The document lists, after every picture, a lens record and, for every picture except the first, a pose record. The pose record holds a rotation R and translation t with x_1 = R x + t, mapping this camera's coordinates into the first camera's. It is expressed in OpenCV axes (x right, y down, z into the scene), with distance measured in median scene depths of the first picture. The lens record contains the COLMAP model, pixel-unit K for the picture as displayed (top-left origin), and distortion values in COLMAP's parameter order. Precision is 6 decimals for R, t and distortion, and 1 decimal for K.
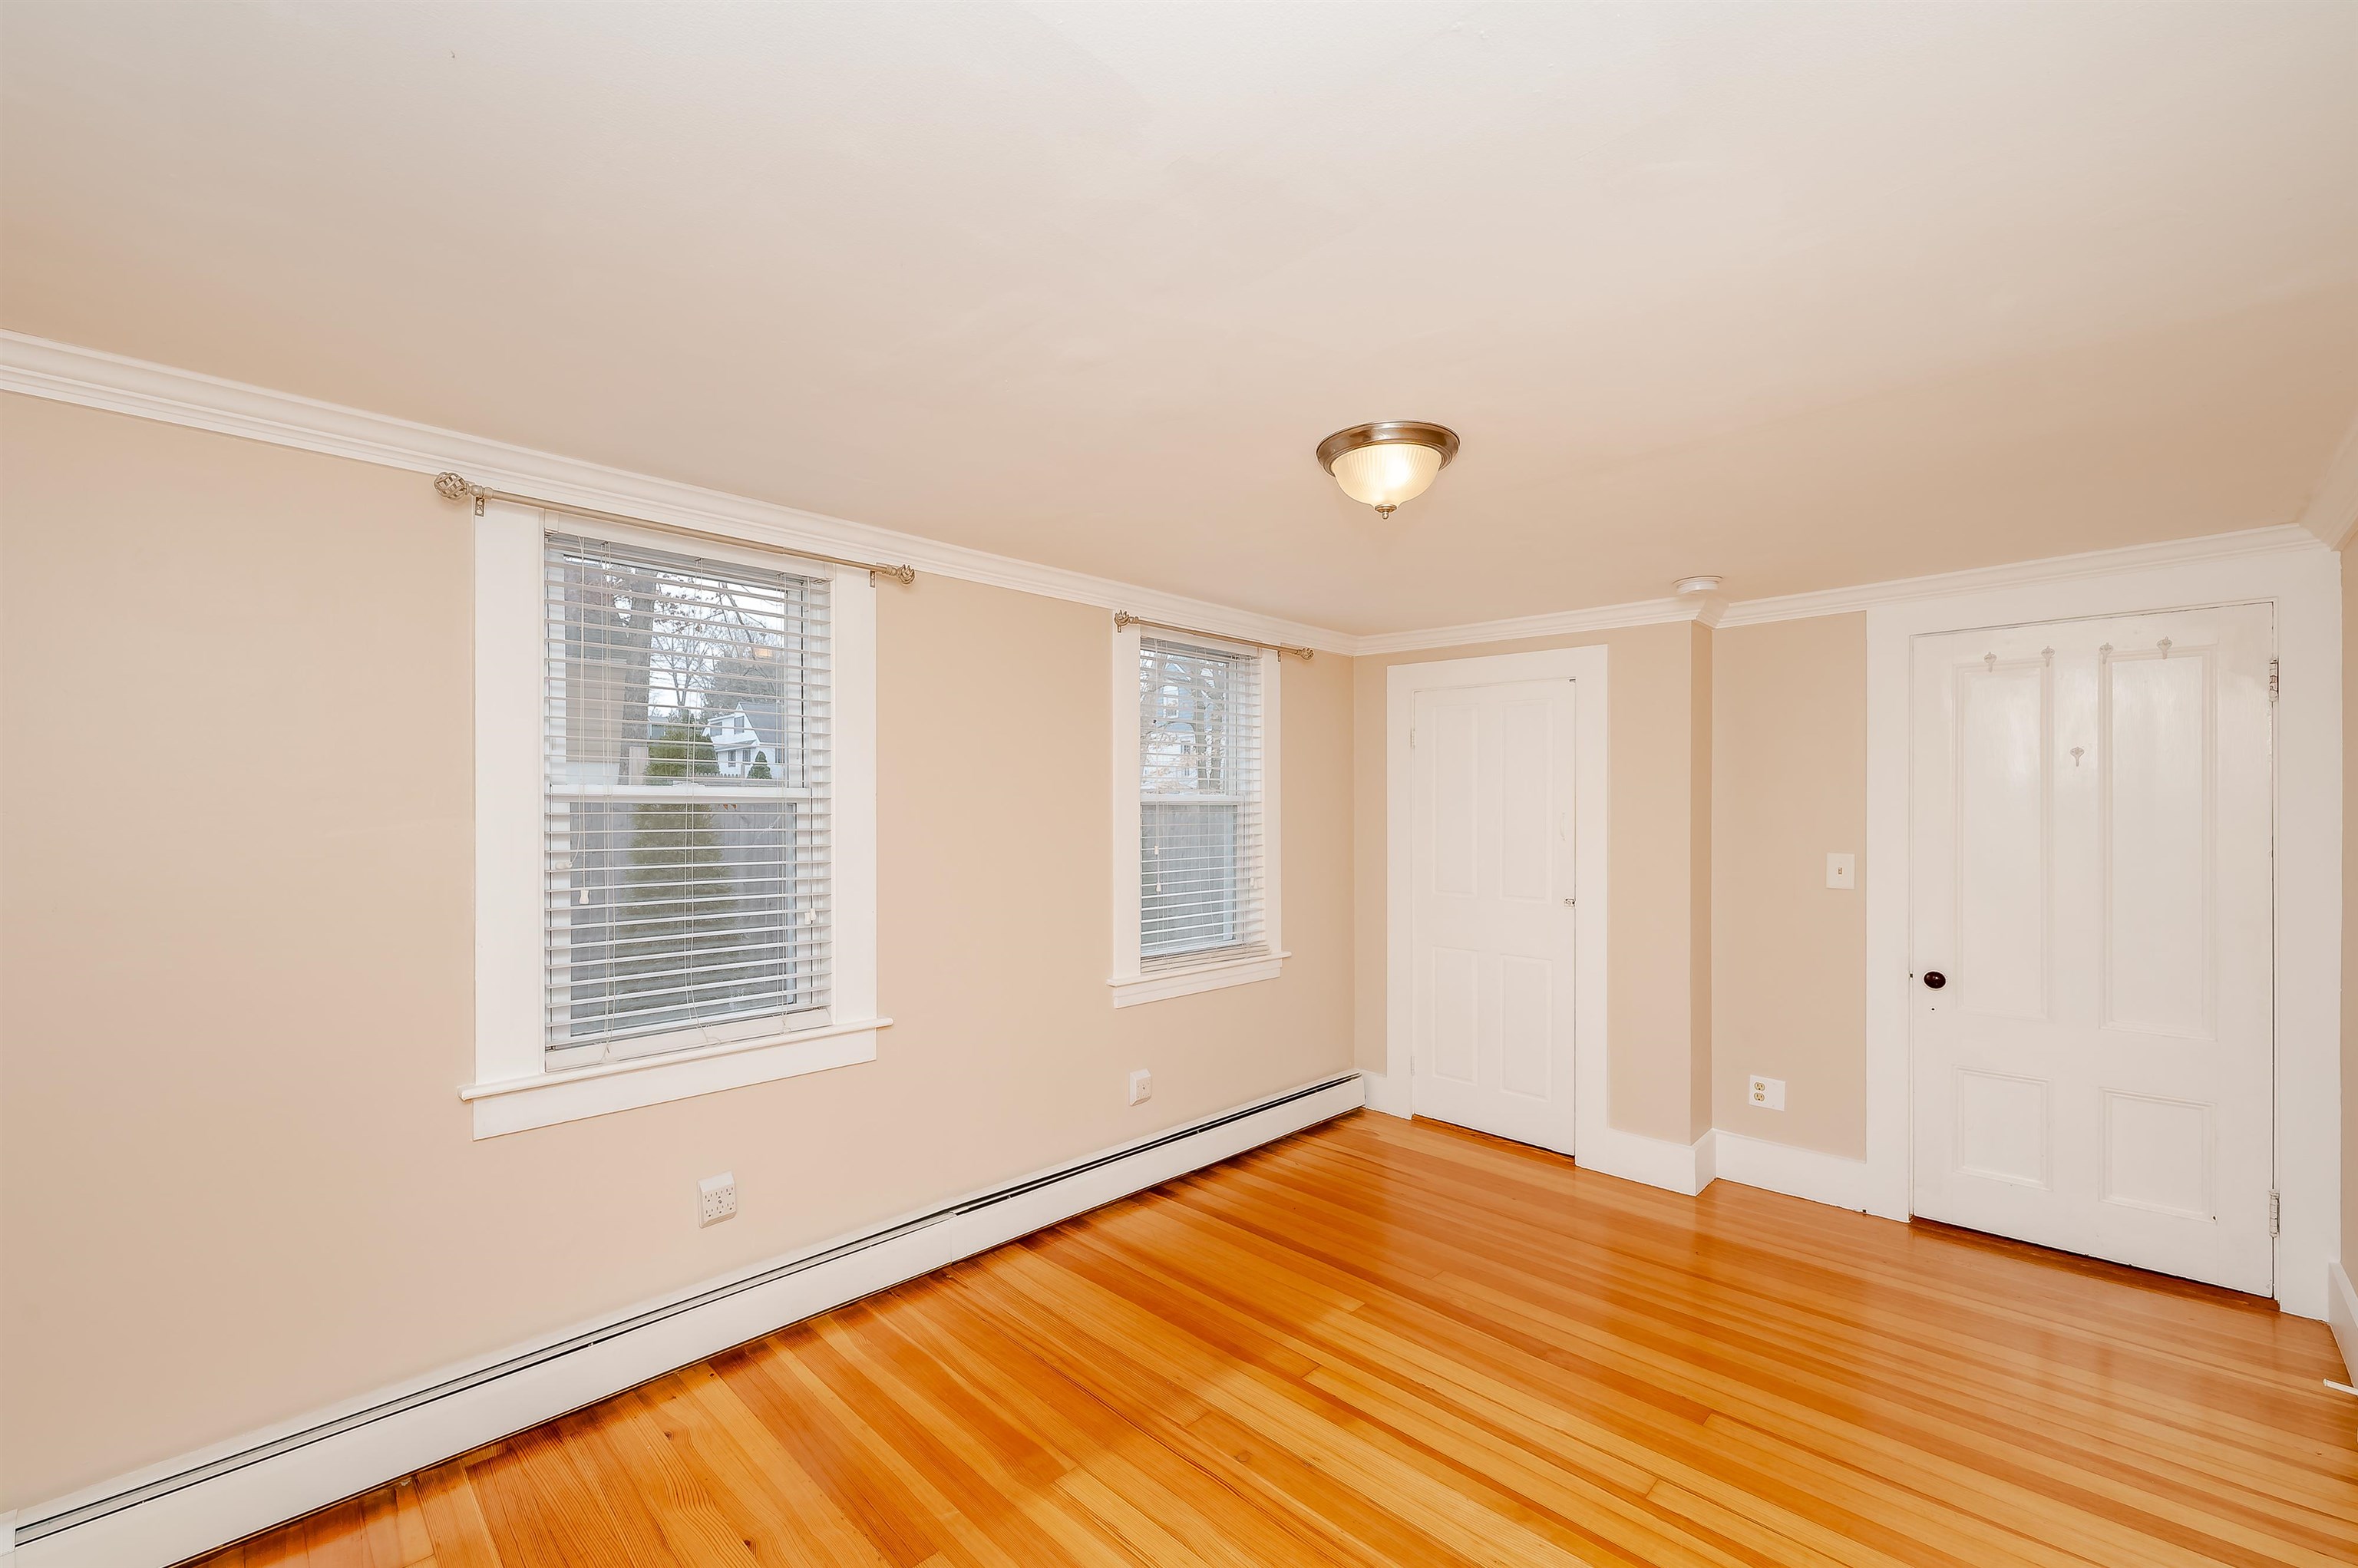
lens RADIAL K [[971.3, 0, 1175.6], [0, 971.3, 802.8], [0, 0, 1]] dist [0.010897, -0.000821]
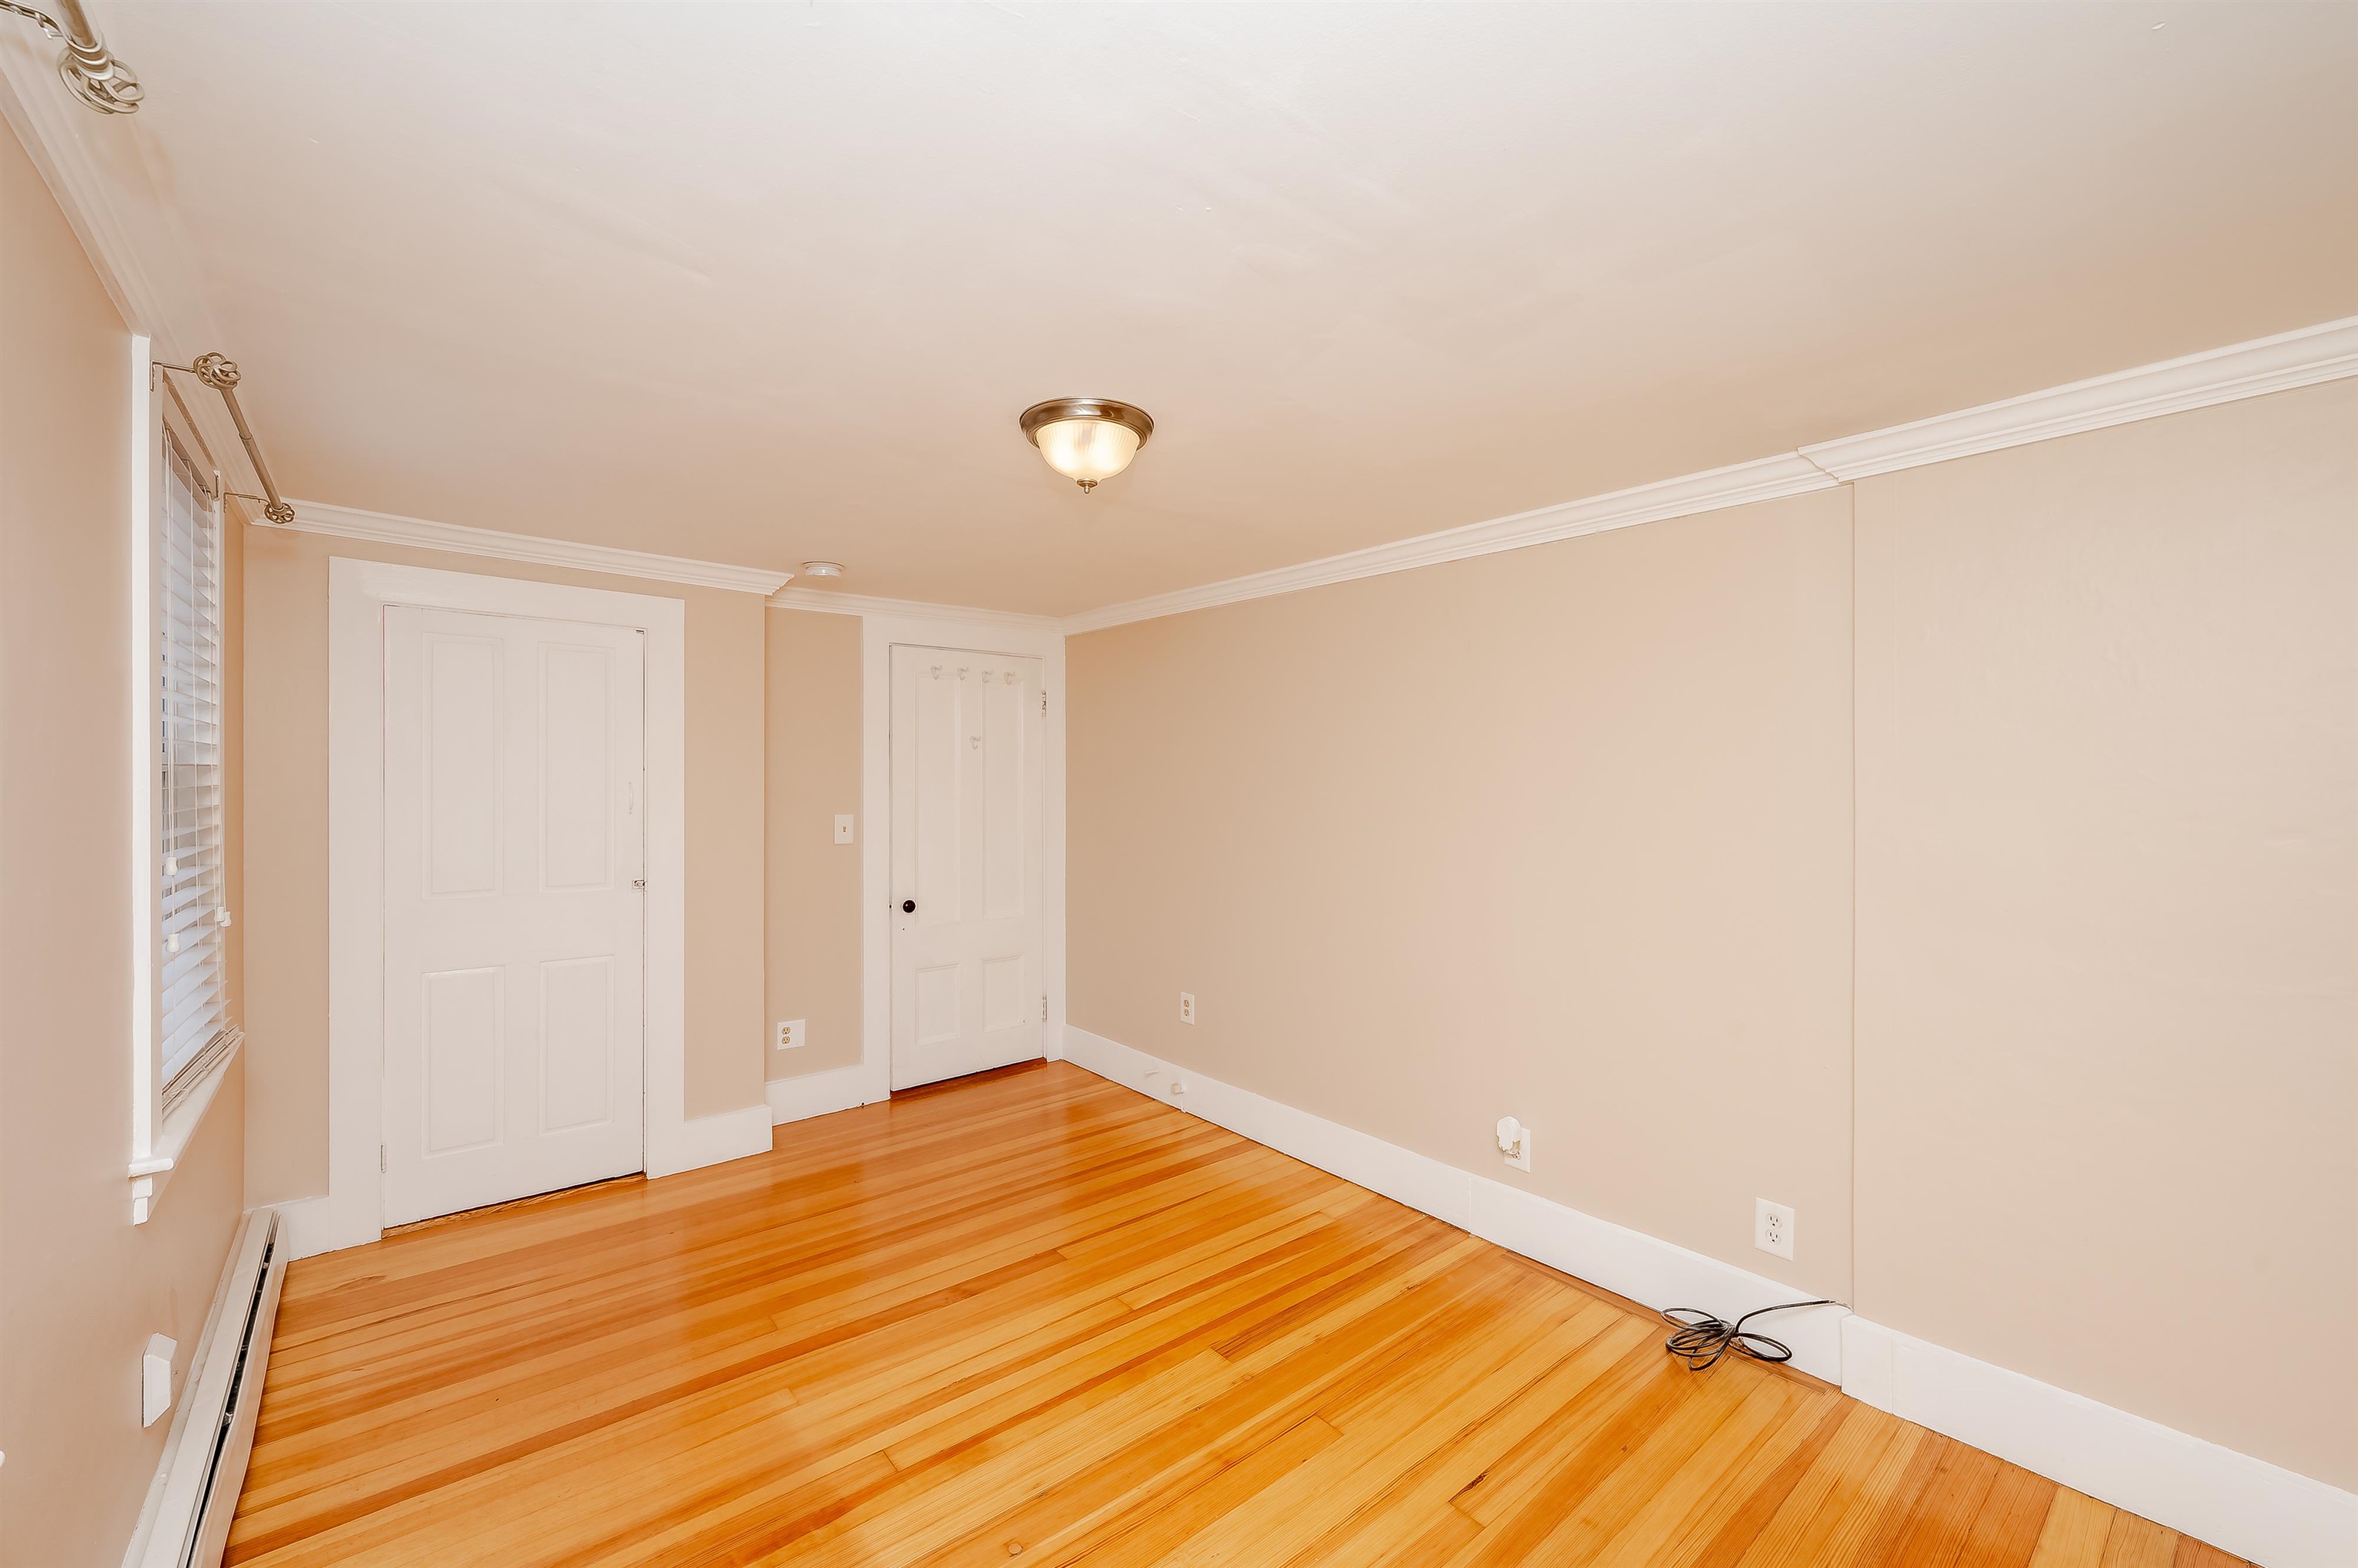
lens RADIAL K [[971.3, 0, 1174.9], [0, 971.3, 760.7], [0, 0, 1]] dist [0.010897, -0.000821]
pose [[0.103536, 0.014350, 0.994522, -0.521306], [-0.006765, 0.999883, -0.013723, -0.000514], [-0.994603, -0.005307, 0.103620, 0.526715]]
